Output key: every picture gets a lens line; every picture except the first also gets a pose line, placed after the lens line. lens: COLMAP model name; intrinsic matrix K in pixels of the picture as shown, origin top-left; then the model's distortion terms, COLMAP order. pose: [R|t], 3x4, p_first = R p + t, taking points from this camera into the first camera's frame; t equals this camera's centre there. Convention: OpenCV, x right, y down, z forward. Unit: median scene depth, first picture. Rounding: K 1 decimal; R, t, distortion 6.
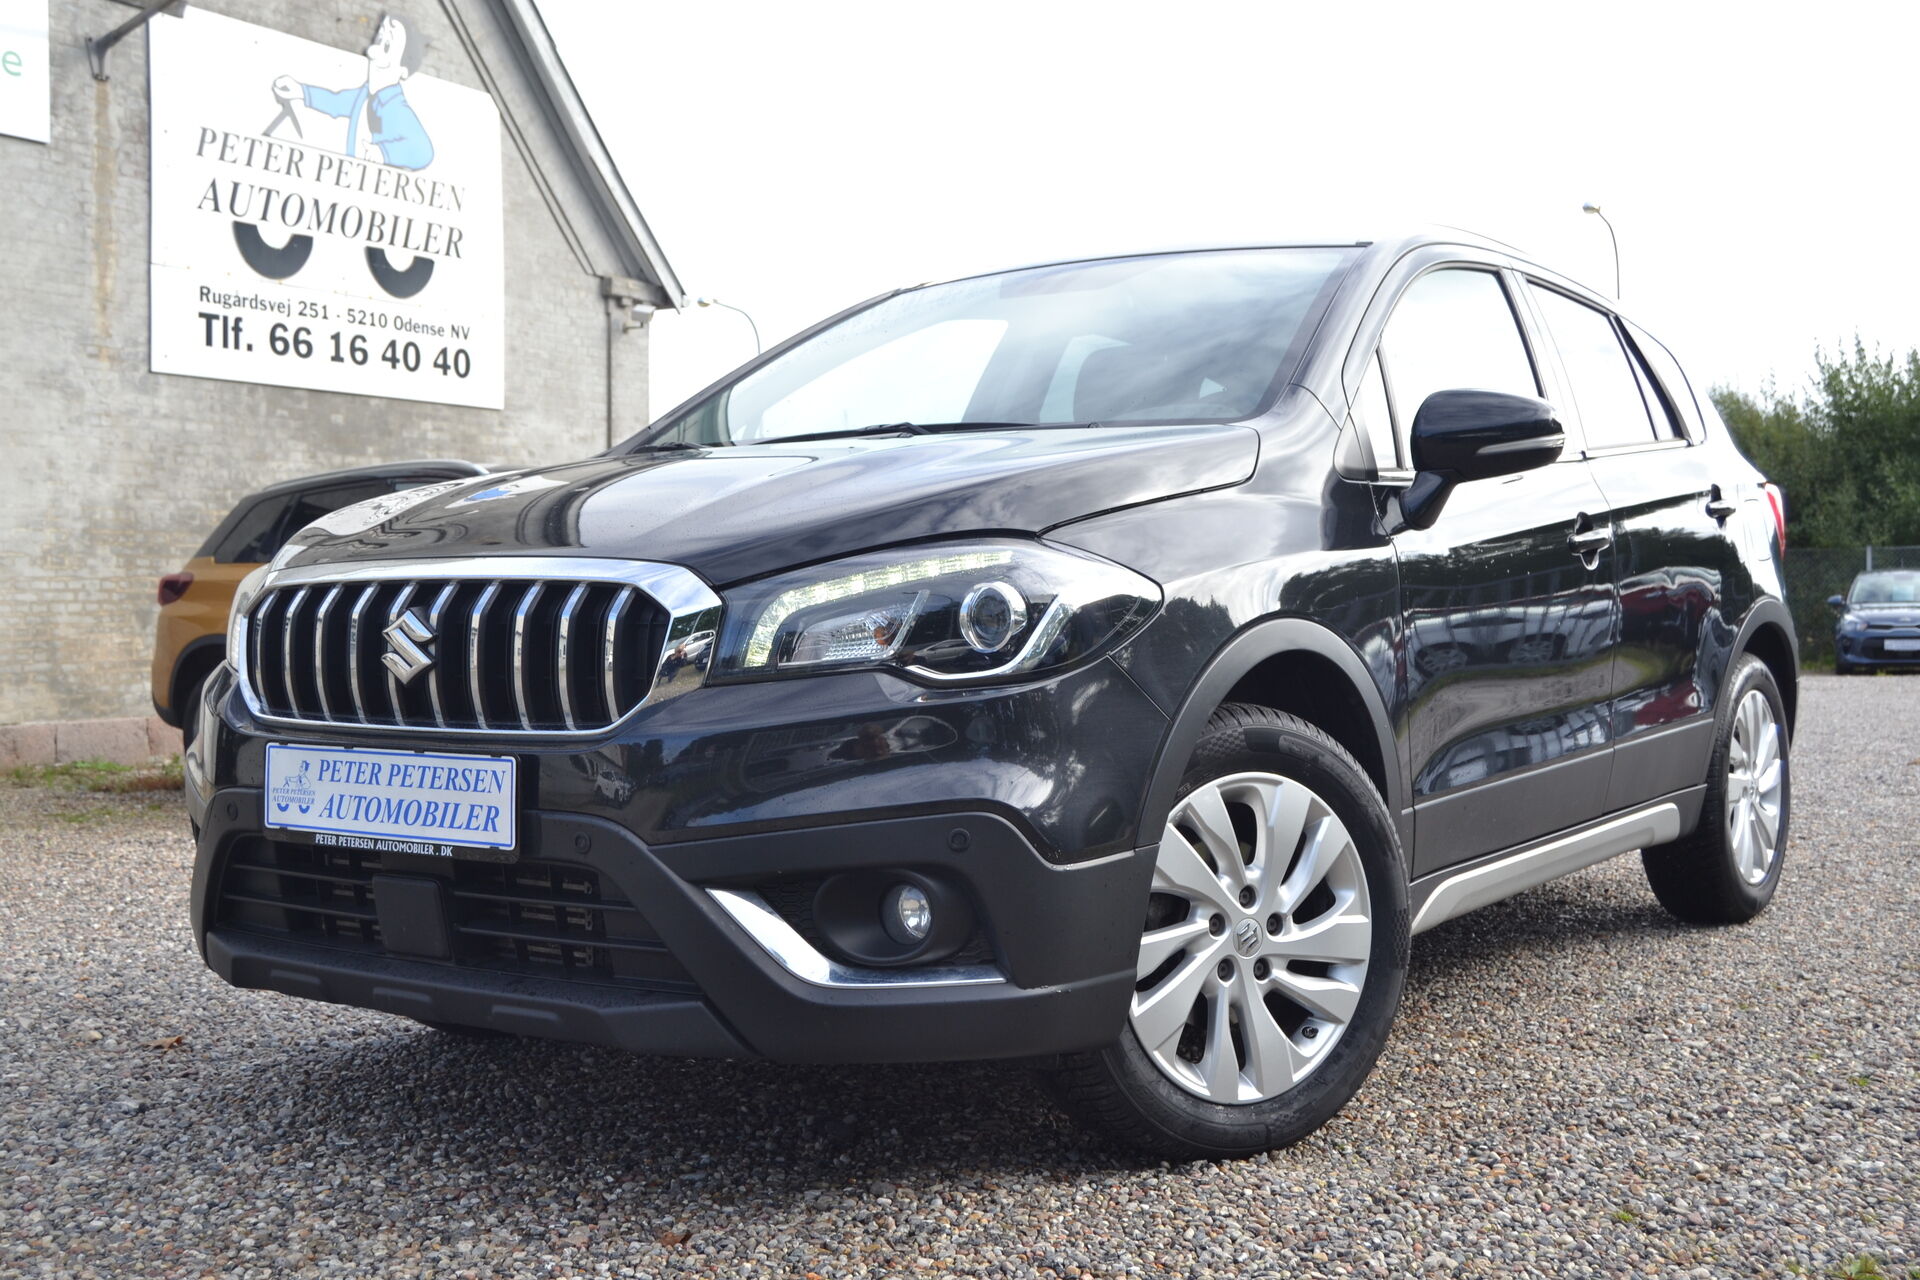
lens RADIAL K [[2206.0, 0, 969.6], [0, 2206.0, 638.8], [0, 0, 1]] dist [-0.031996, 0.000000]
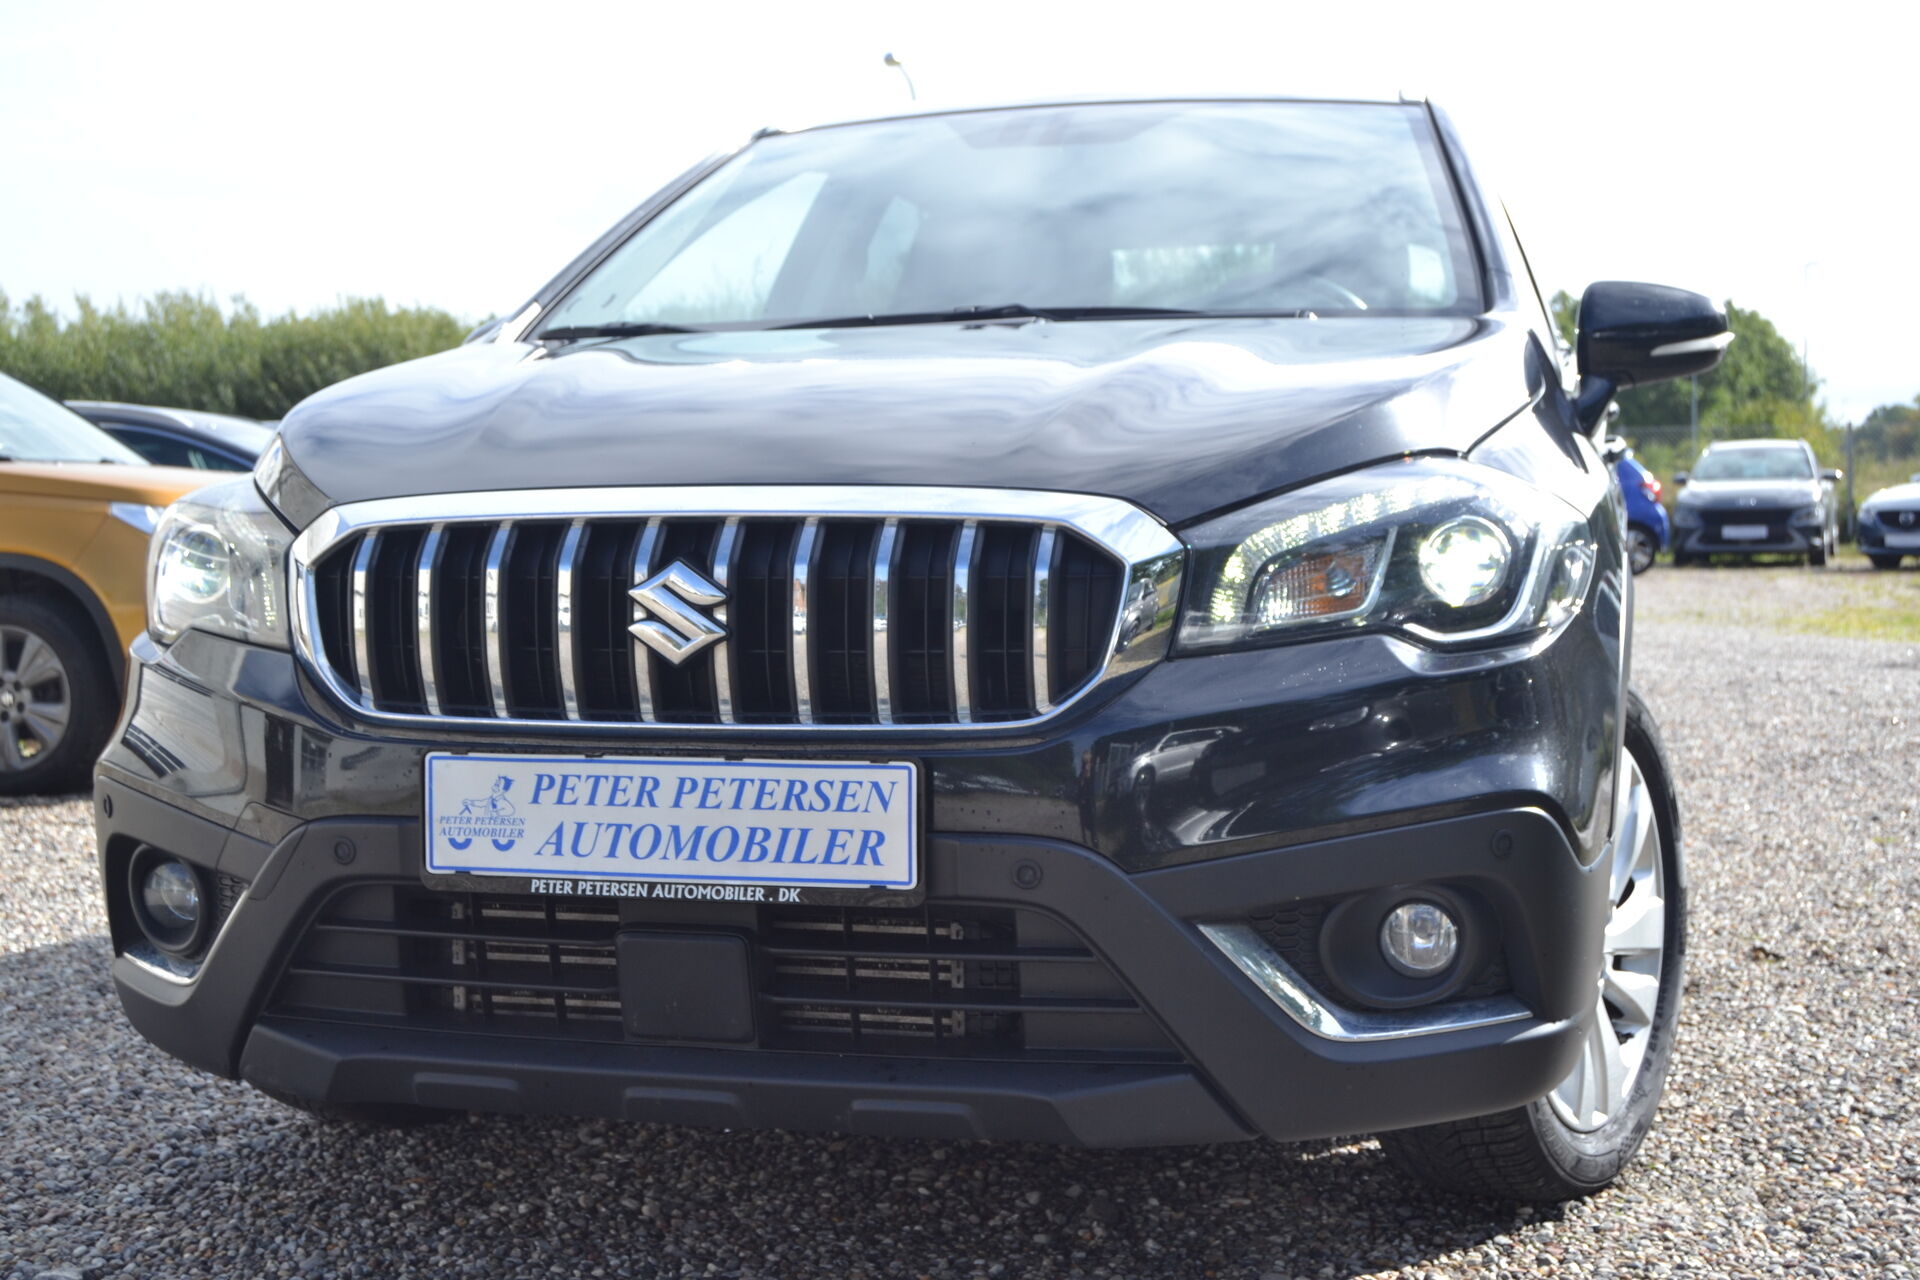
lens RADIAL K [[2530.6, 0, 958.4], [0, 2530.6, 623.2], [0, 0, 1]] dist [-0.040153, 0.000000]
pose [[0.938547, -0.024534, 0.344277, -0.456276], [0.013578, 0.999323, 0.034199, -0.019953], [-0.344883, -0.027423, 0.938245, 0.196874]]
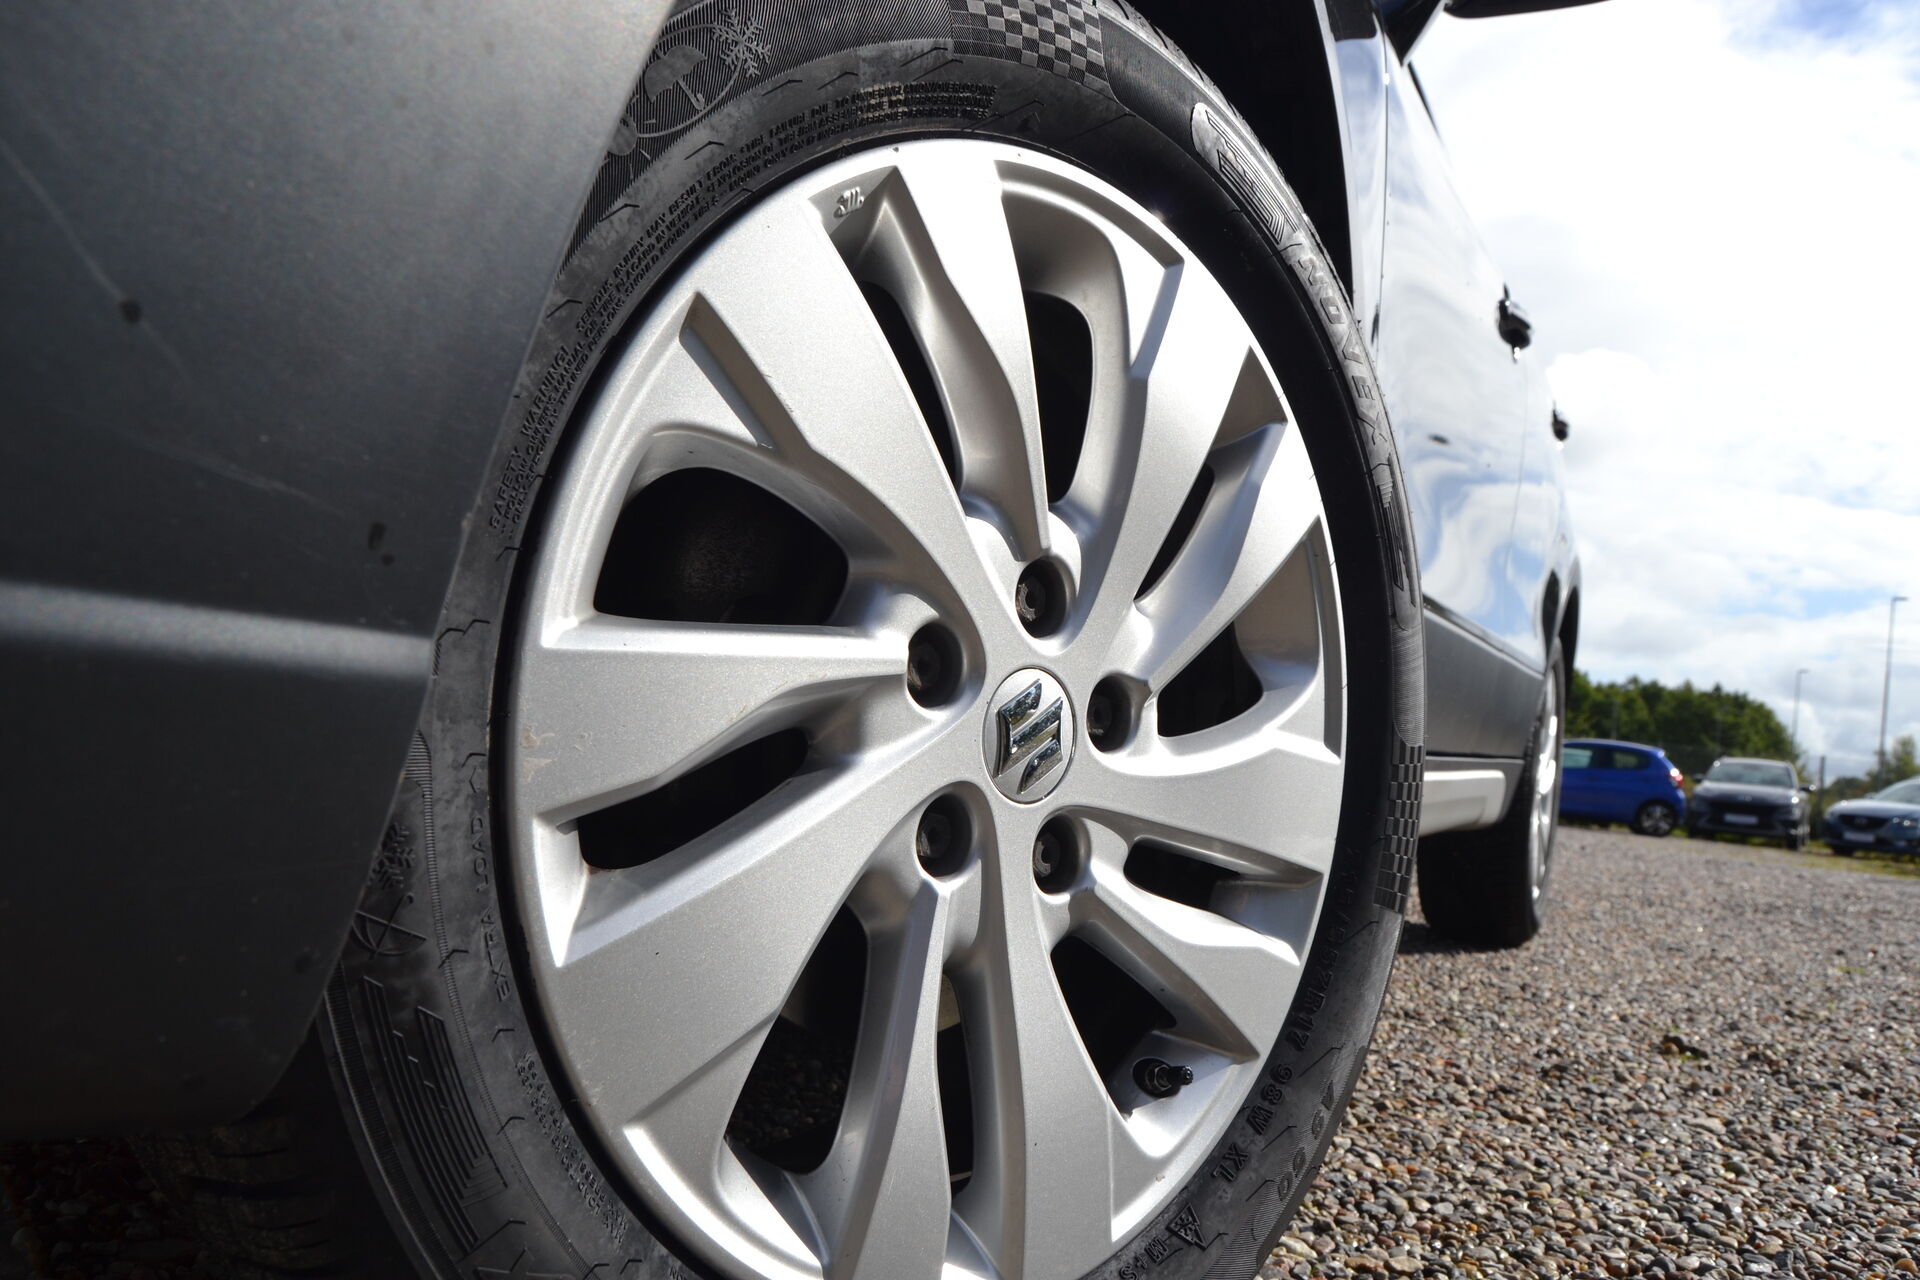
lens RADIAL K [[1512.1, 0, 961.3], [0, 1512.1, 627.1], [0, 0, 1]] dist [-0.072811, 0.011673]
pose [[0.979385, 0.126688, 0.157339, 0.089953], [-0.114176, 0.989714, -0.086203, 0.148375], [-0.166641, 0.066462, 0.983775, 0.859162]]
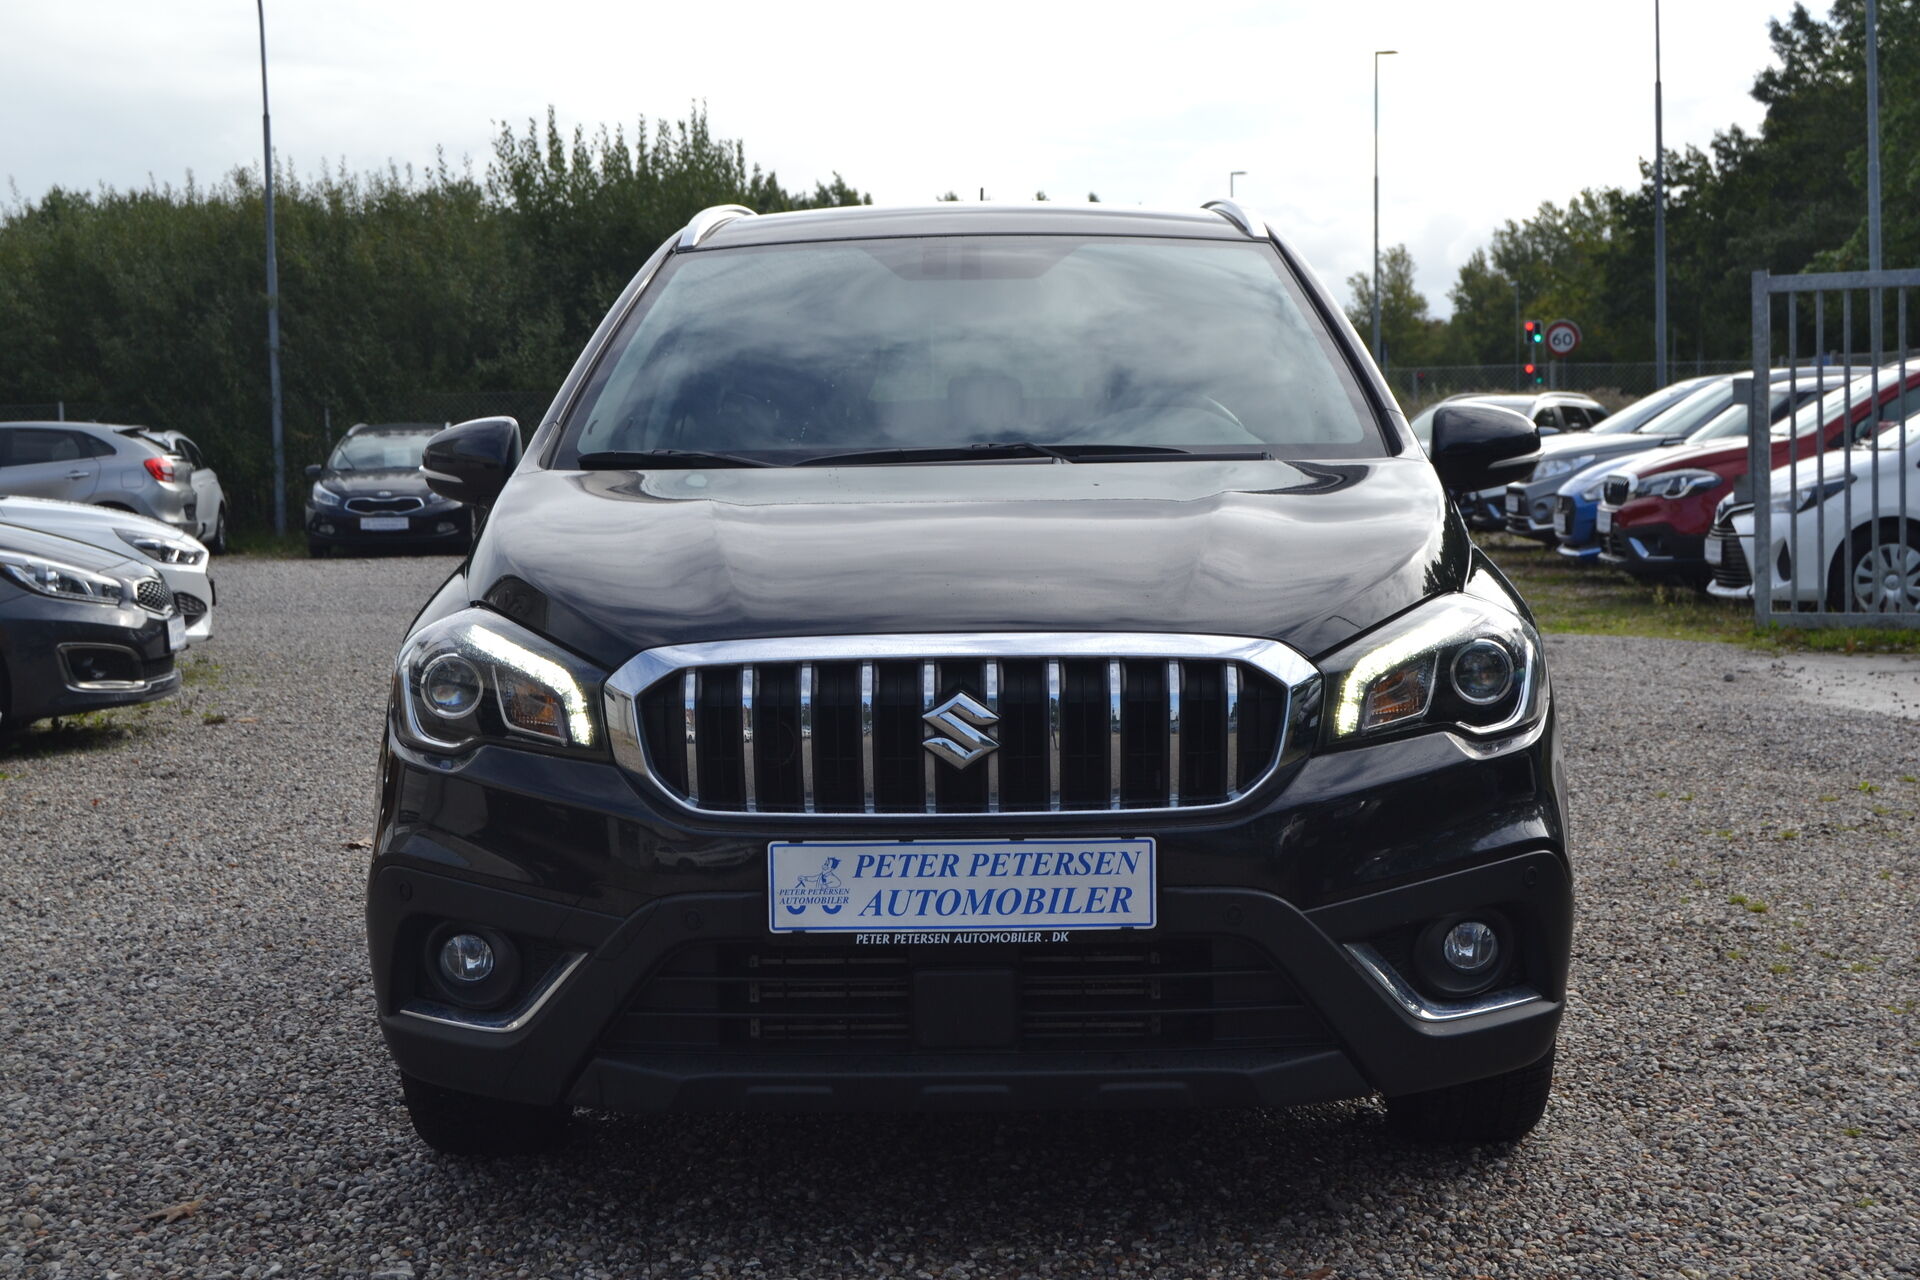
lens RADIAL K [[3096.0, 0, 955.9], [0, 3096.0, 647.1], [0, 0, 1]] dist [-0.043547, 0.000000]
pose [[0.824628, -0.053131, 0.563175, -1.024233], [0.022827, 0.997894, 0.060718, -0.115927], [-0.565215, -0.037214, 0.824104, -0.113366]]
